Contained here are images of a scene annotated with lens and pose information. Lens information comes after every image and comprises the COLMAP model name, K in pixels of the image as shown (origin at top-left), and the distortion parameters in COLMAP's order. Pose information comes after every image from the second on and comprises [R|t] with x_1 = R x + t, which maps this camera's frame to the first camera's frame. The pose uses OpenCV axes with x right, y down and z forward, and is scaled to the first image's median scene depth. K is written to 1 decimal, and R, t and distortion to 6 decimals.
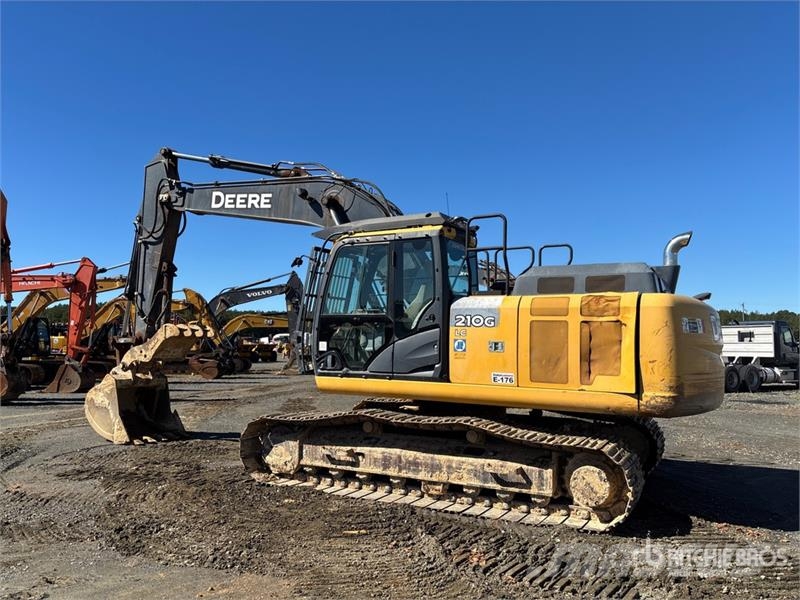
lens RADIAL K [[601.7, 0, 407.5], [0, 601.7, 304.5], [0, 0, 1]] dist [0.076773, -0.101034]
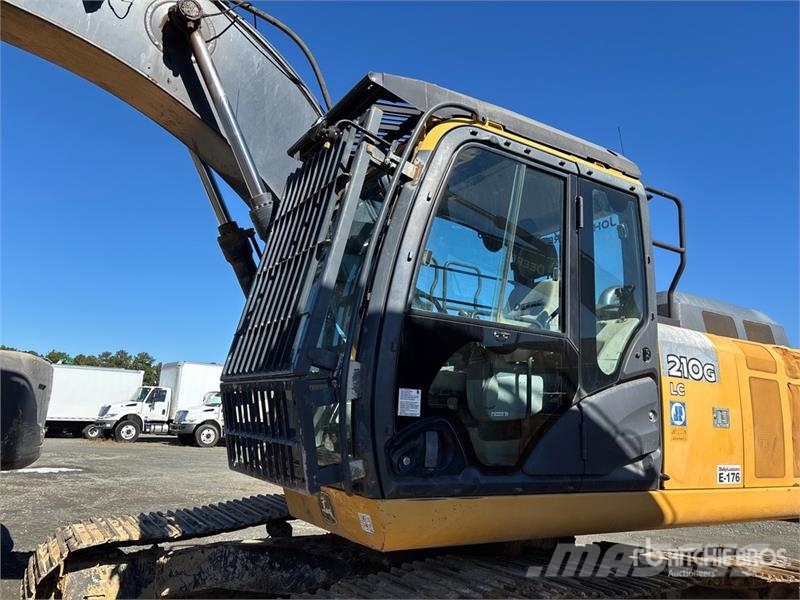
lens RADIAL K [[601.7, 0, 407.5], [0, 601.7, 304.5], [0, 0, 1]] dist [0.076773, -0.101034]
pose [[0.516895, 0.157491, 0.841437, -0.325098], [-0.097353, 0.987369, -0.125001, 0.041969], [-0.850495, -0.017305, 0.525698, 0.613826]]
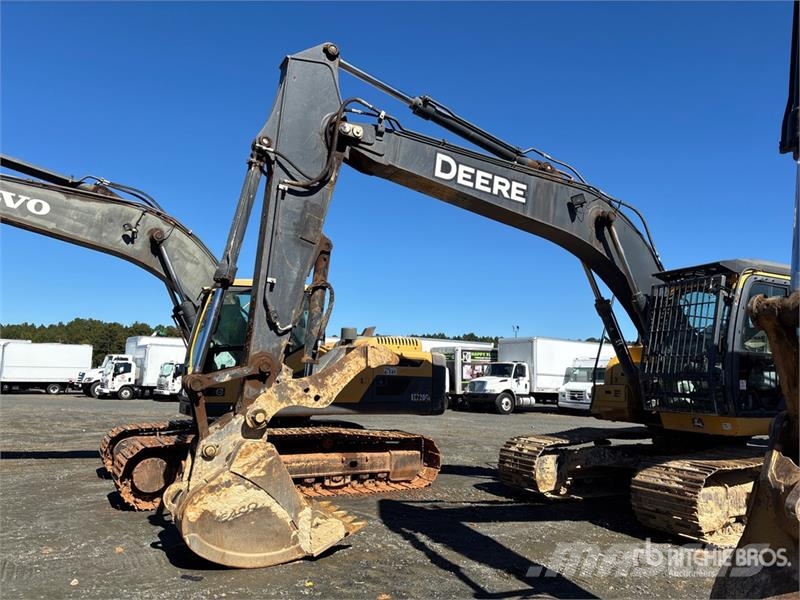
lens RADIAL K [[601.7, 0, 407.5], [0, 601.7, 304.5], [0, 0, 1]] dist [0.076773, -0.101034]
pose [[0.552854, 0.087281, 0.828694, -0.932793], [-0.073871, 0.995717, -0.055590, 0.025526], [-0.829997, -0.030484, 0.556934, 0.675902]]
